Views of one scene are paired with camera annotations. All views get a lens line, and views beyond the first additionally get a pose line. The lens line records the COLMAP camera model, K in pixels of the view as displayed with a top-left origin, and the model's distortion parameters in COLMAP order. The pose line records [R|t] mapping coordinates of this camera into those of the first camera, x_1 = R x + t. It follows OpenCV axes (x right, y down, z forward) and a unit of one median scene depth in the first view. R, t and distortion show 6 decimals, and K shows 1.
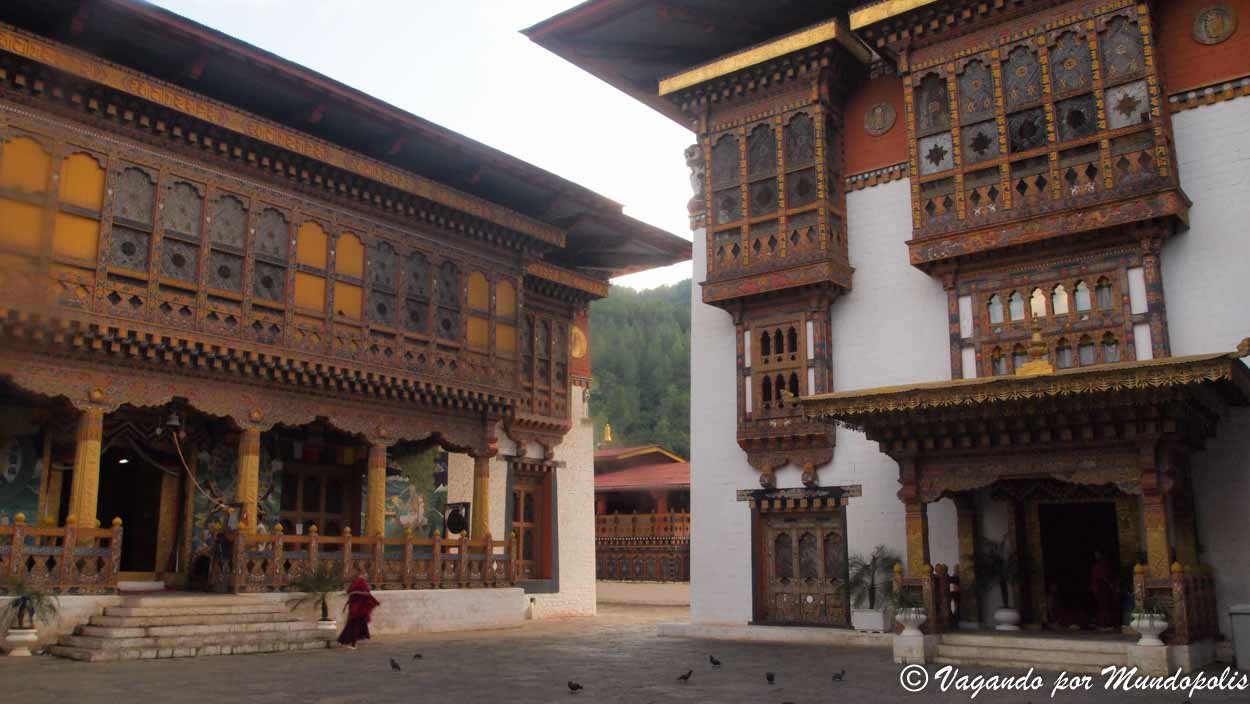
lens RADIAL K [[1004.5, 0, 625.5], [0, 1004.5, 354.5], [0, 0, 1]] dist [-0.055985, 0.007386]
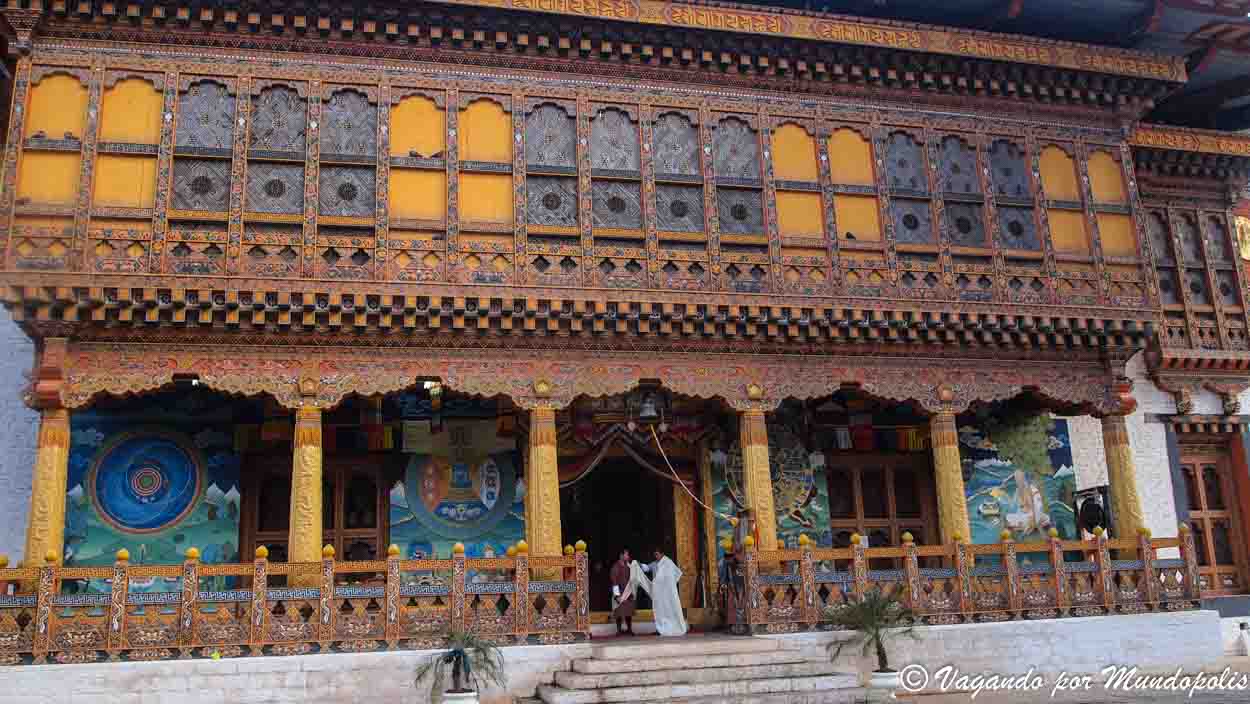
lens RADIAL K [[1004.5, 0, 619.9], [0, 1004.5, 354.0], [0, 0, 1]] dist [-0.055985, 0.007386]
pose [[0.787091, -0.174572, -0.591618, -0.004795], [0.160010, 0.984069, -0.077496, 0.072826], [0.595722, -0.033668, 0.802485, 0.331843]]
